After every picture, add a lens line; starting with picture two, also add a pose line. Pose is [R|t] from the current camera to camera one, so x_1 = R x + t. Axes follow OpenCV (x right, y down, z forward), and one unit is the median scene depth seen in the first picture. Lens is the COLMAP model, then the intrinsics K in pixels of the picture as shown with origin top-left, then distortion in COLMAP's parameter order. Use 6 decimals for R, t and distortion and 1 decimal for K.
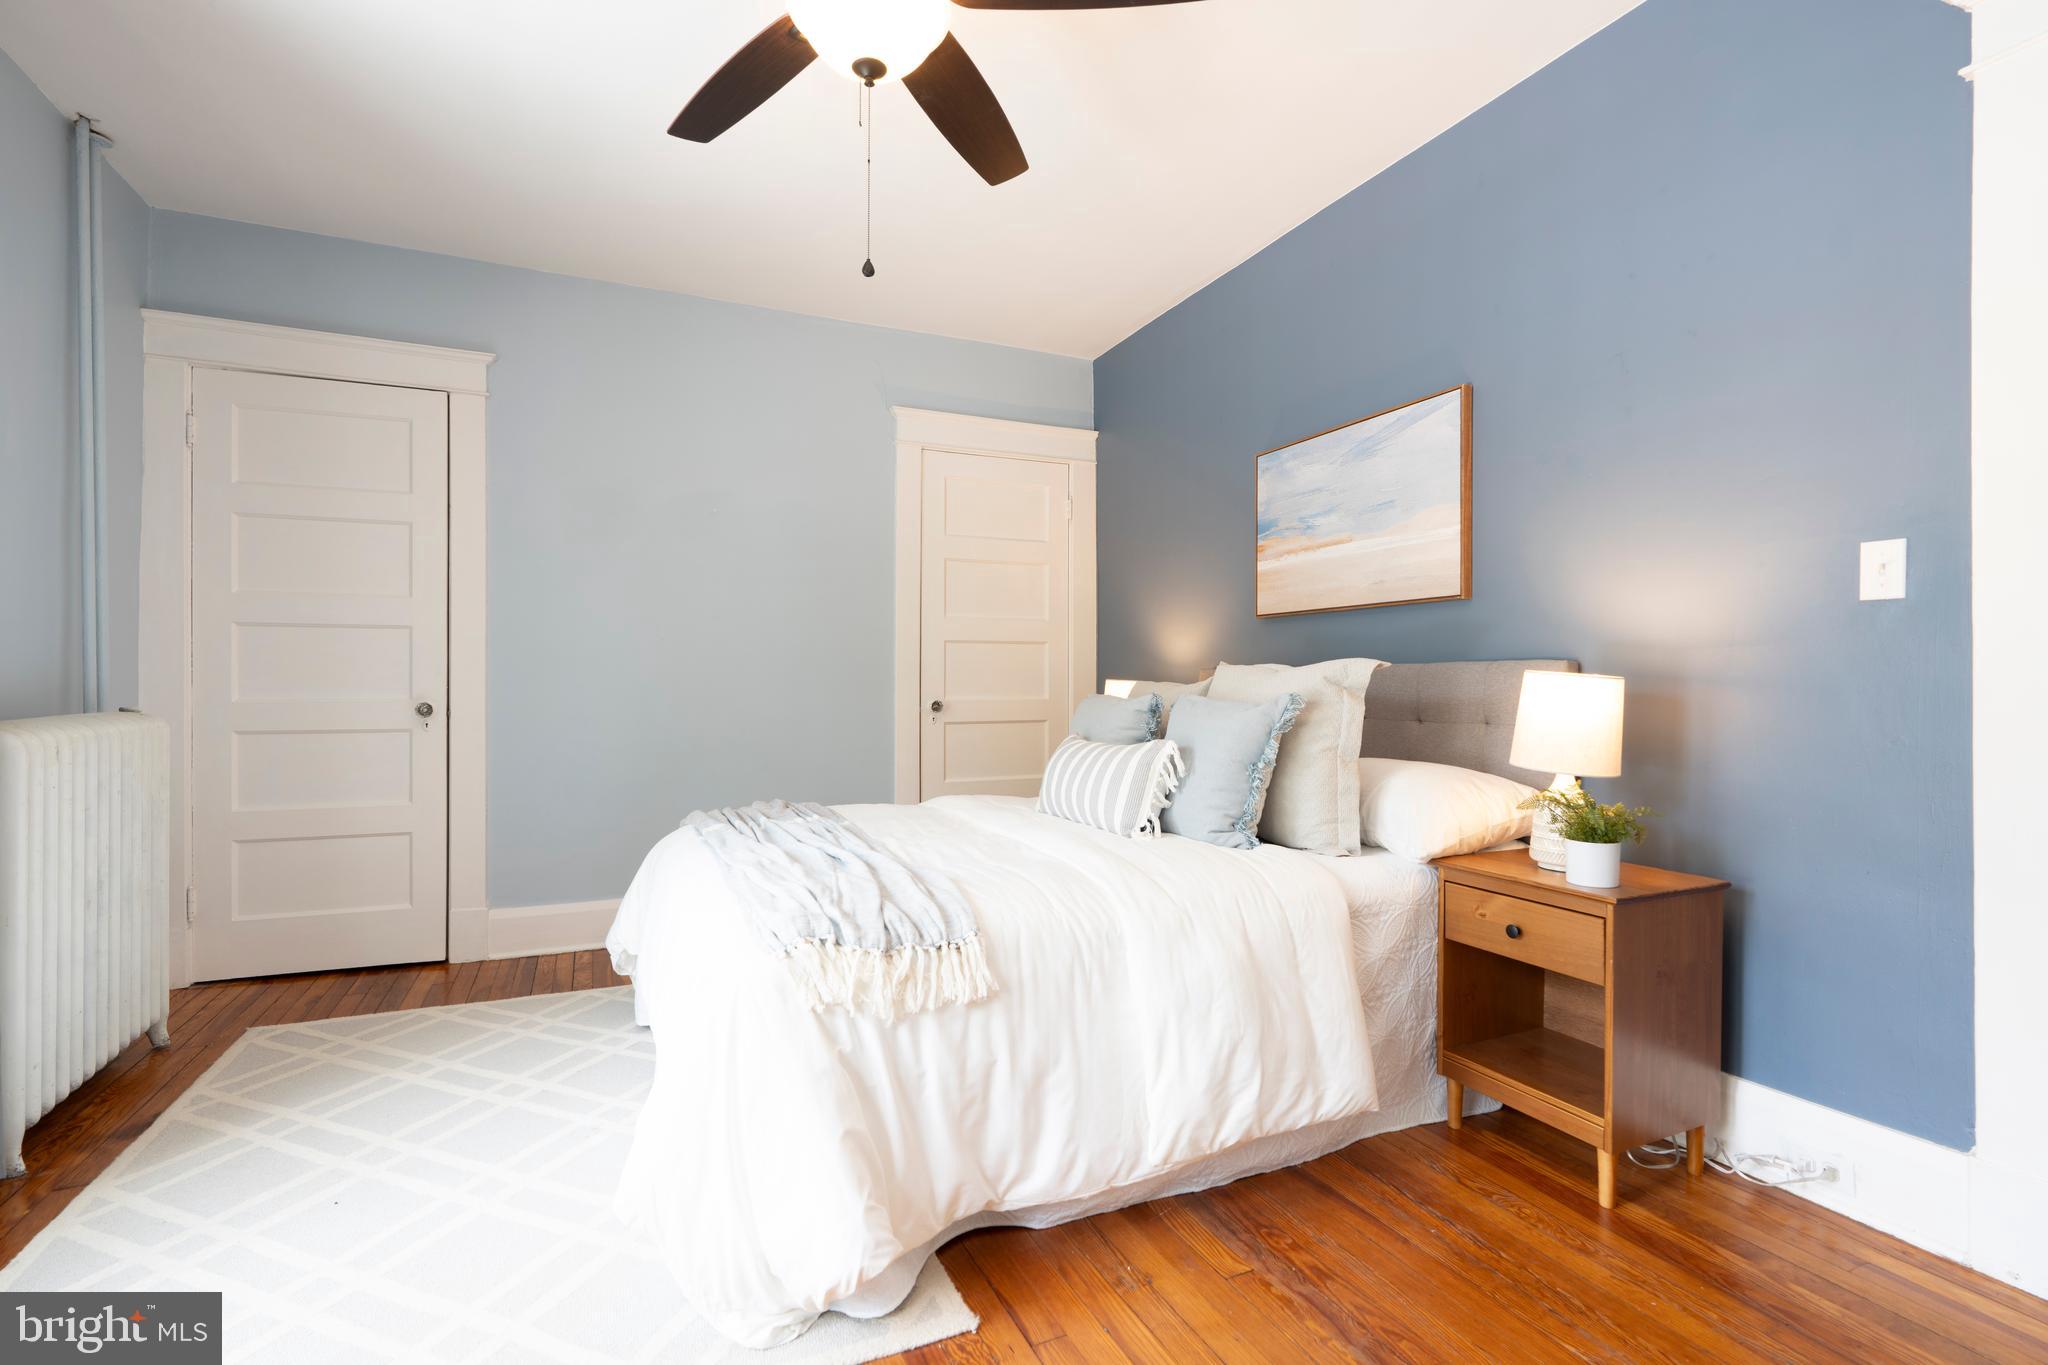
lens RADIAL K [[931.3, 0, 1034.9], [0, 931.3, 677.4], [0, 0, 1]] dist [-0.000301, 0.000273]
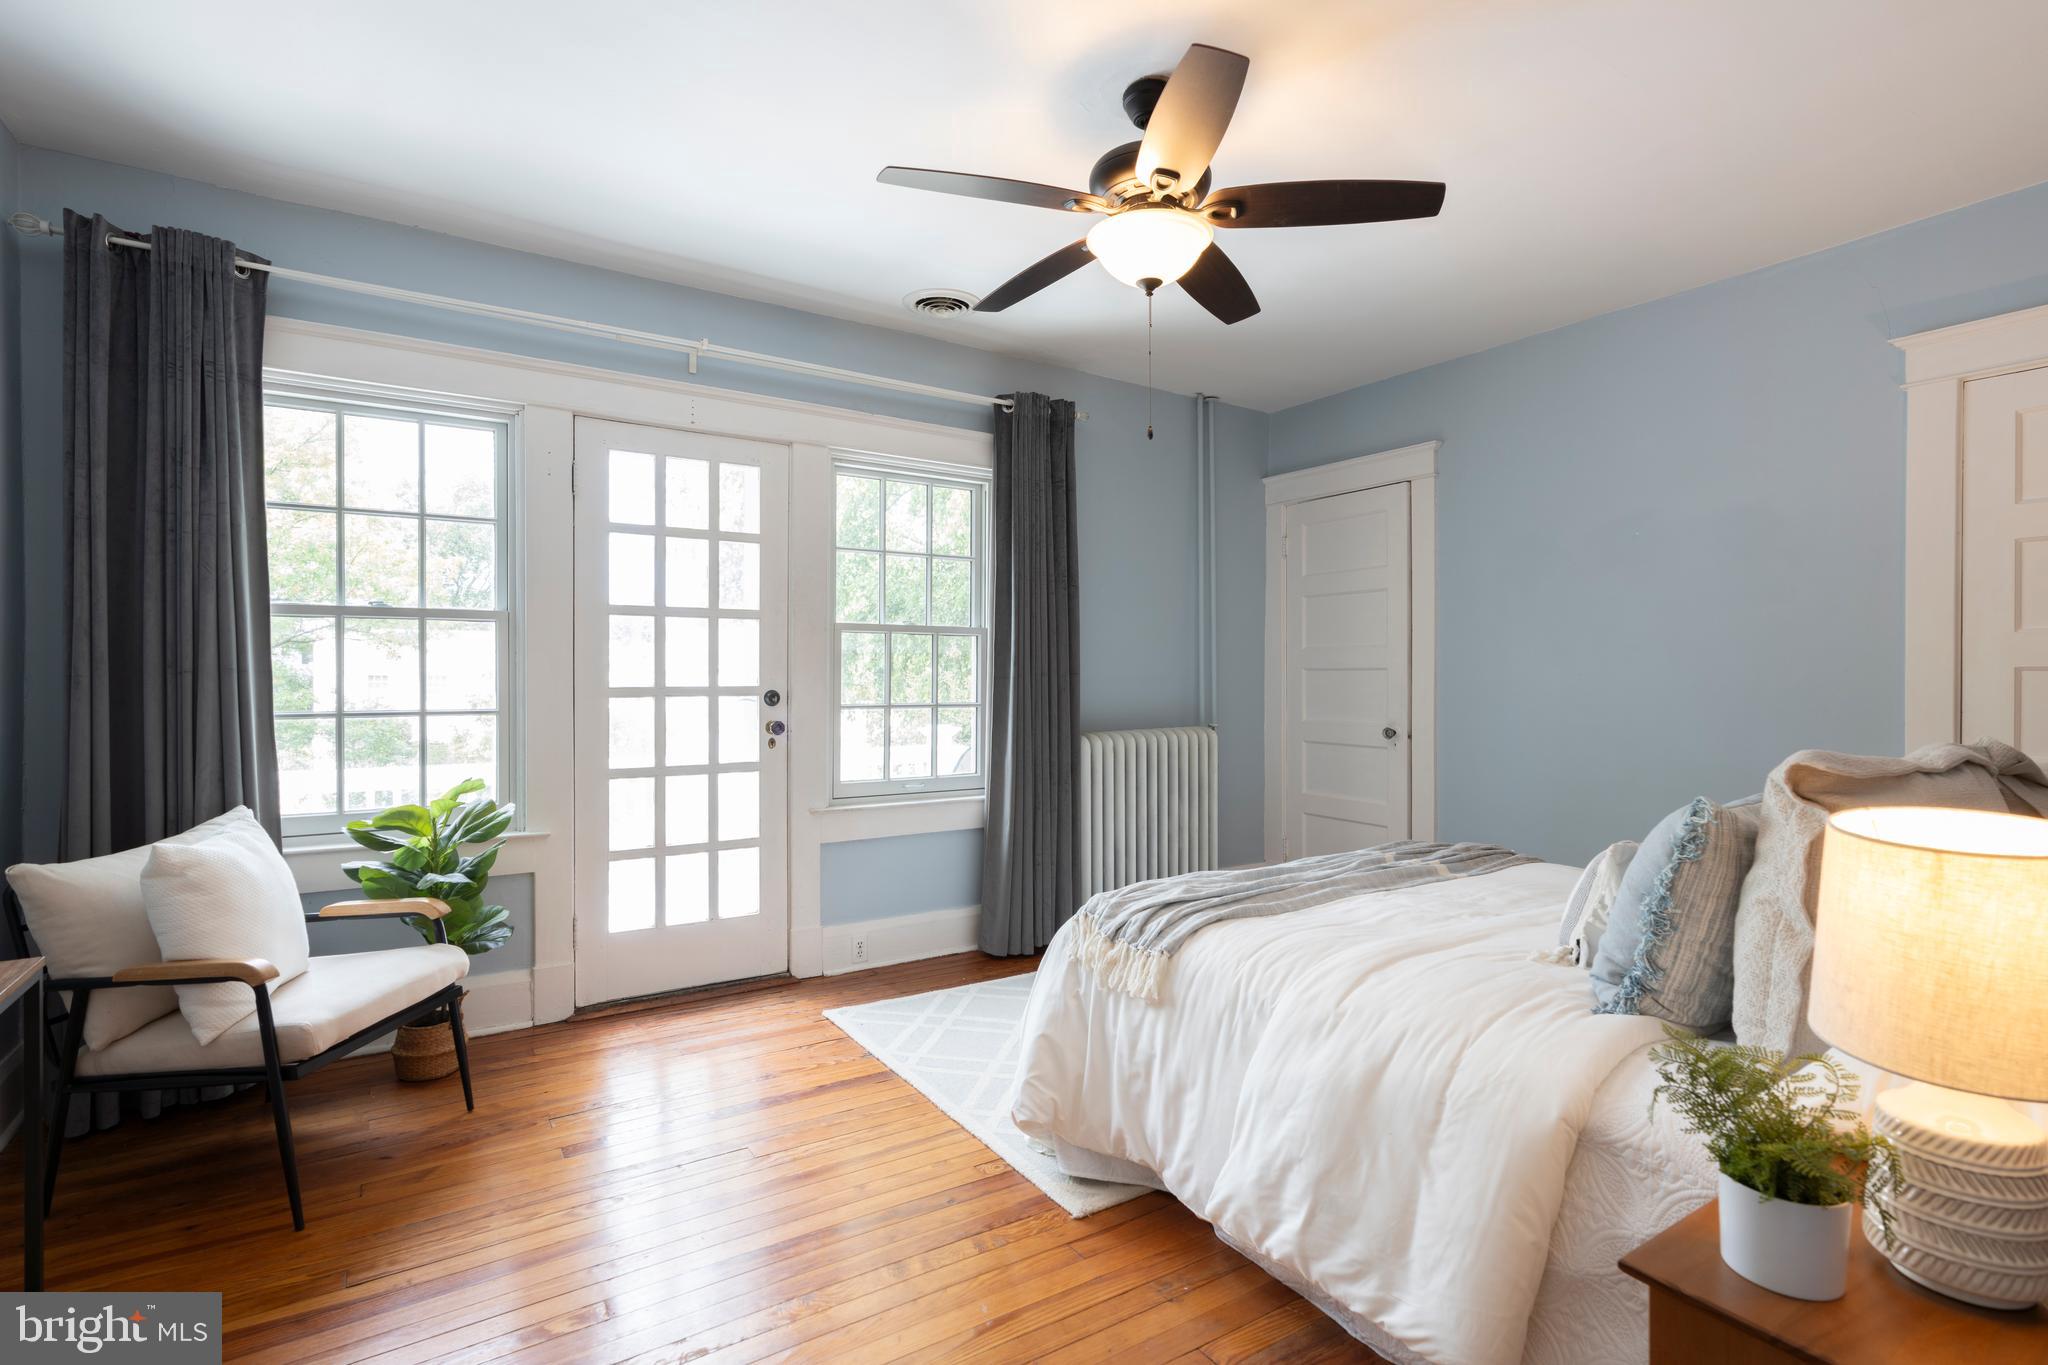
lens RADIAL K [[931.3, 0, 1034.9], [0, 931.3, 677.4], [0, 0, 1]] dist [-0.000301, 0.000273]
pose [[0.175449, 0.000242, -0.984488, 1.078030], [0.000246, 1.000000, 0.000290, -0.086223], [0.984488, -0.000293, 0.175449, 0.585306]]
